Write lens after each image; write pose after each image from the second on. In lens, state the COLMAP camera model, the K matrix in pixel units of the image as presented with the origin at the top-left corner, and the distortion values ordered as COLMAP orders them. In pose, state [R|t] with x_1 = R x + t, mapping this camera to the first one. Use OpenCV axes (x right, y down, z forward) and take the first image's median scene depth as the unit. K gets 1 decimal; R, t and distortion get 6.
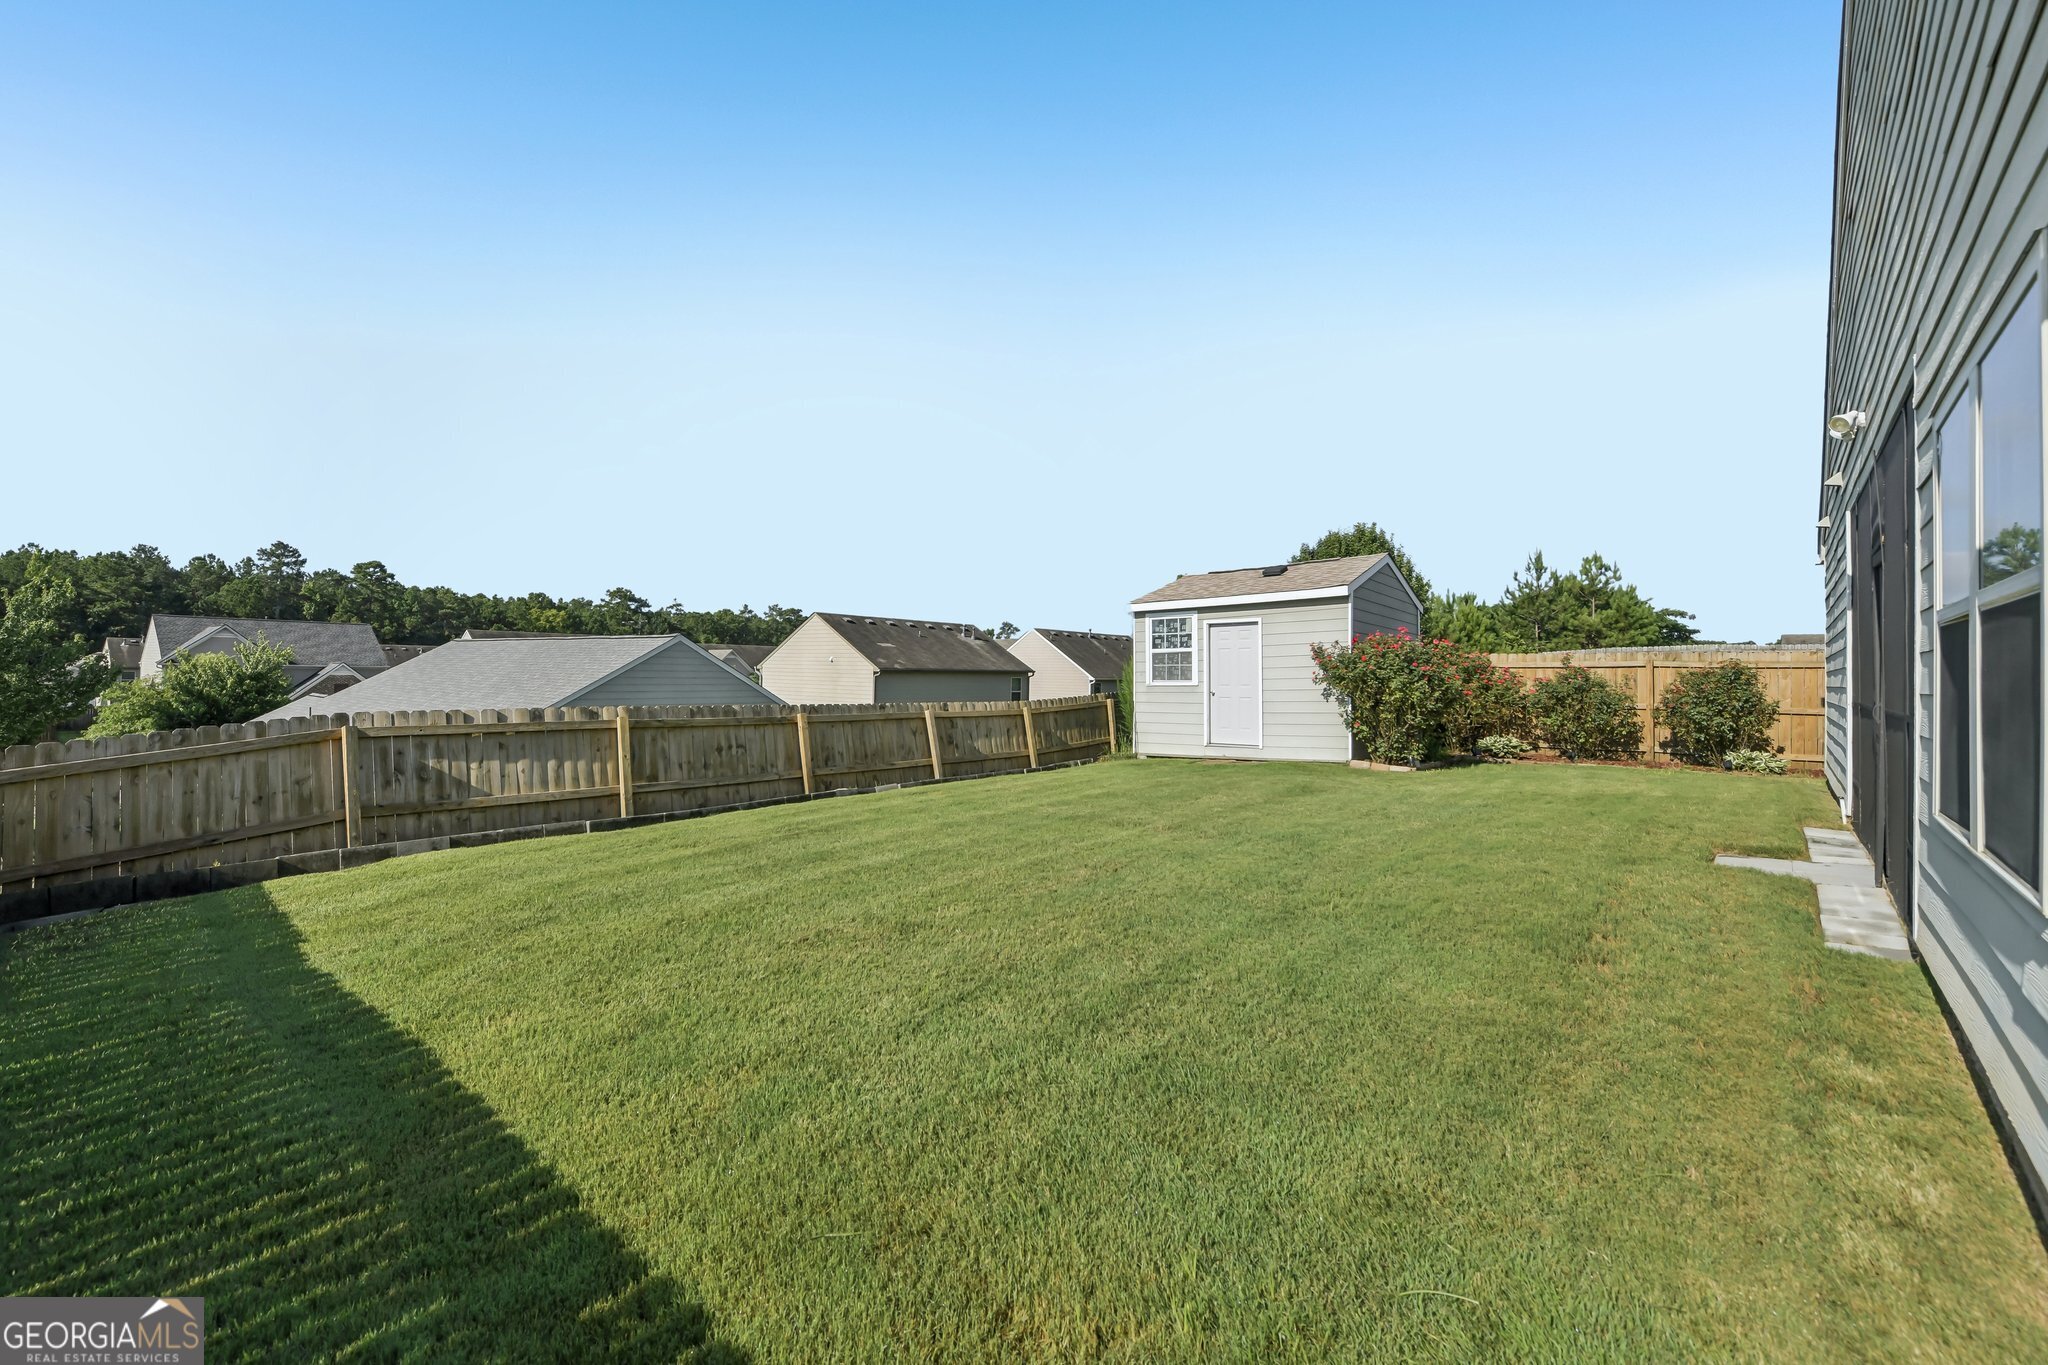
lens RADIAL K [[801.3, 0, 1025.2], [0, 801.3, 662.7], [0, 0, 1]] dist [-0.000891, -0.000022]
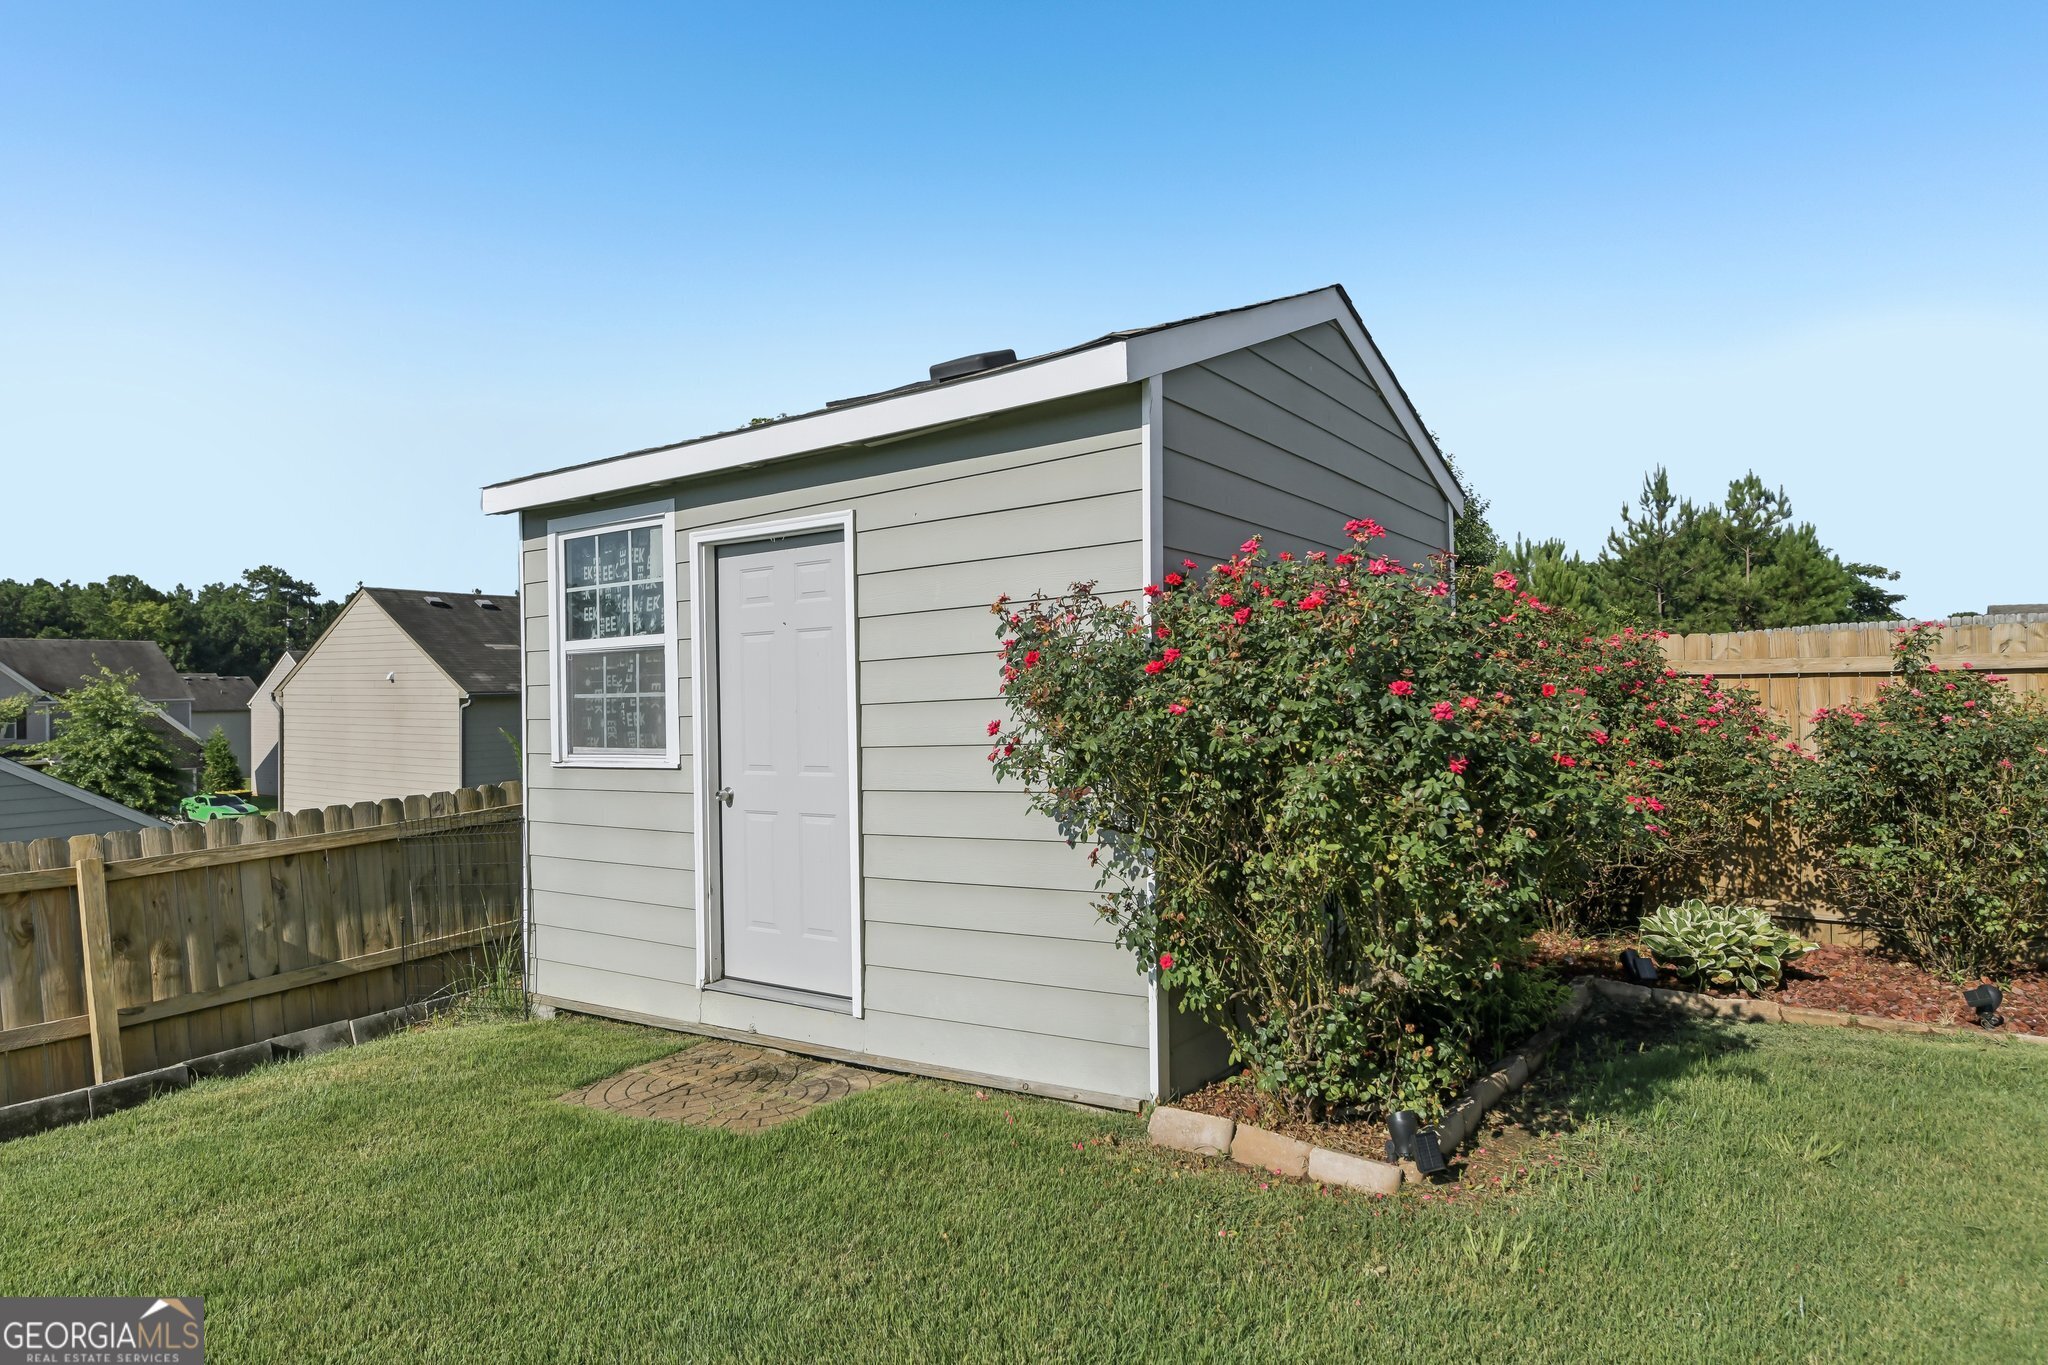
lens RADIAL K [[1187.0, 0, 1023.2], [0, 1187.0, 695.8], [0, 0, 1]] dist [0.004601, 0.000023]
pose [[0.995508, -0.023898, 0.091616, 0.102043], [0.021815, 0.999482, 0.023679, -0.001331], [-0.092135, -0.021574, 0.995513, 0.199859]]
